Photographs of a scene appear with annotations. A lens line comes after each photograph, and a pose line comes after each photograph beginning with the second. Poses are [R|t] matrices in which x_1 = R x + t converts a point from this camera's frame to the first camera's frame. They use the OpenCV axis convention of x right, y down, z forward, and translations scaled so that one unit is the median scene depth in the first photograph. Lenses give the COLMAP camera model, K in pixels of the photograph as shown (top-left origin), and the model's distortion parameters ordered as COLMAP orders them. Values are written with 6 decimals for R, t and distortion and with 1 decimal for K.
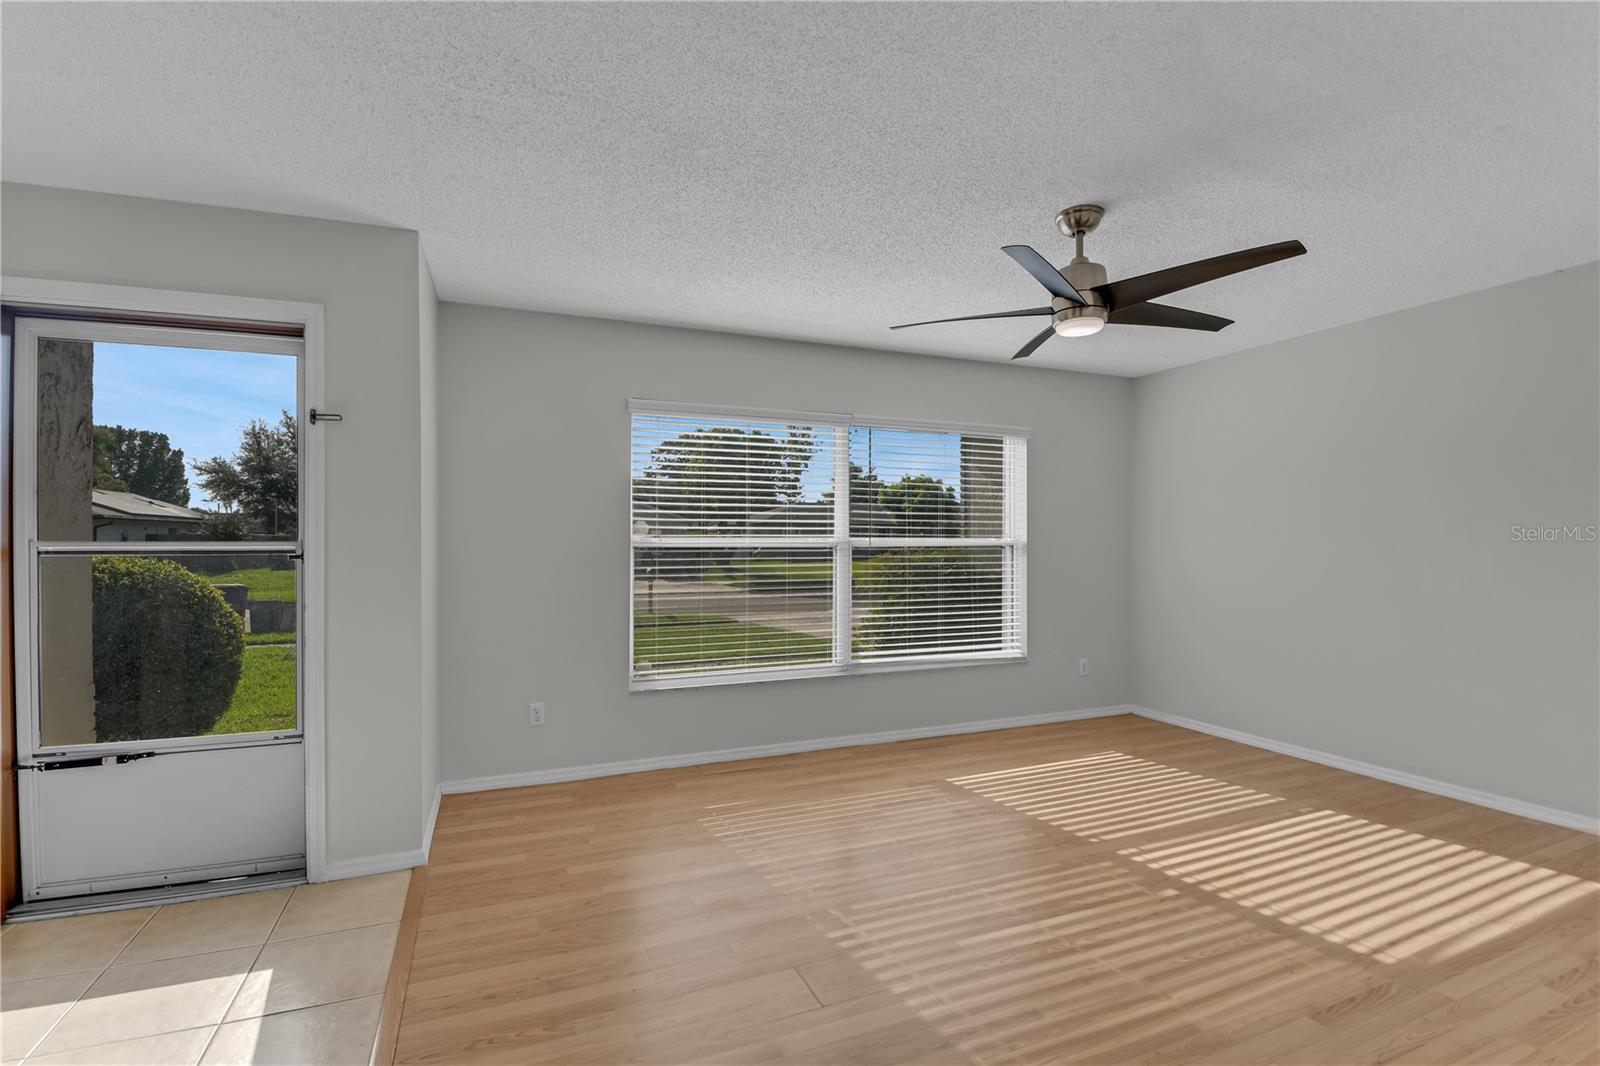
lens RADIAL K [[702.1, 0, 767.1], [0, 702.1, 543.8], [0, 0, 1]] dist [0.015198, -0.020149]
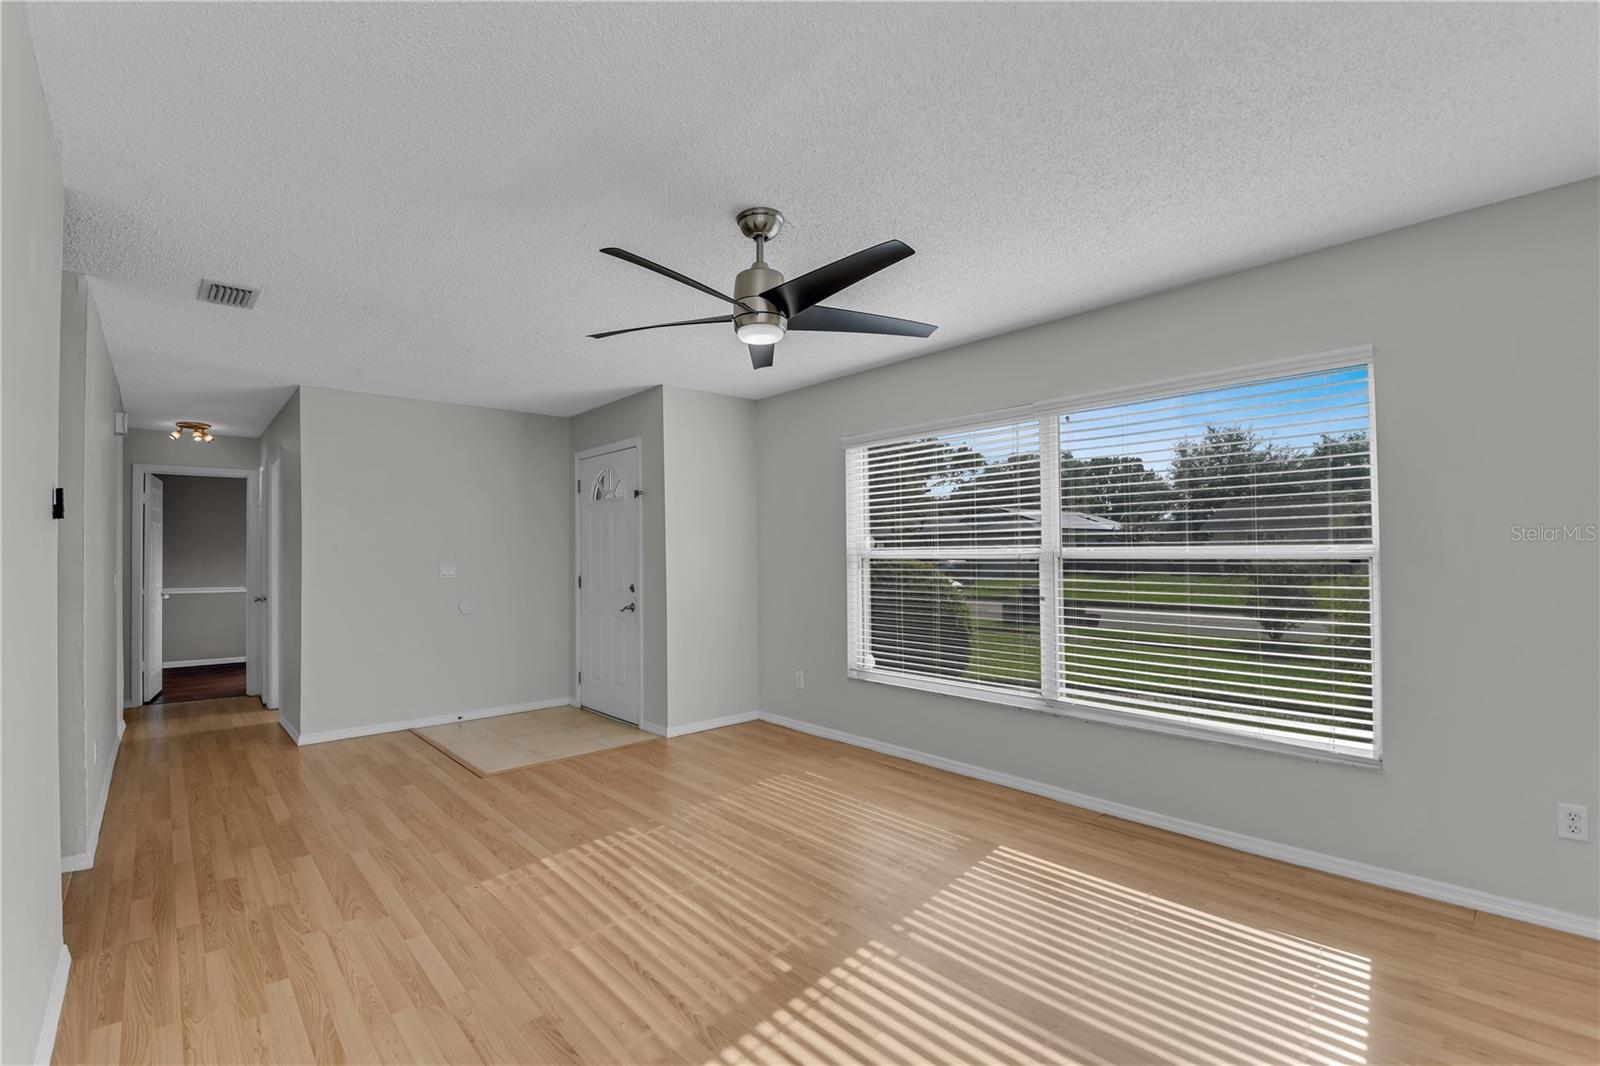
lens RADIAL K [[702.1, 0, 767.1], [0, 702.1, 543.8], [0, 0, 1]] dist [0.015198, -0.020149]
pose [[0.330531, -0.018303, -0.943618, 1.012308], [0.004346, 0.999831, -0.017871, 0.000043], [0.943785, 0.001806, 0.330554, 0.513895]]
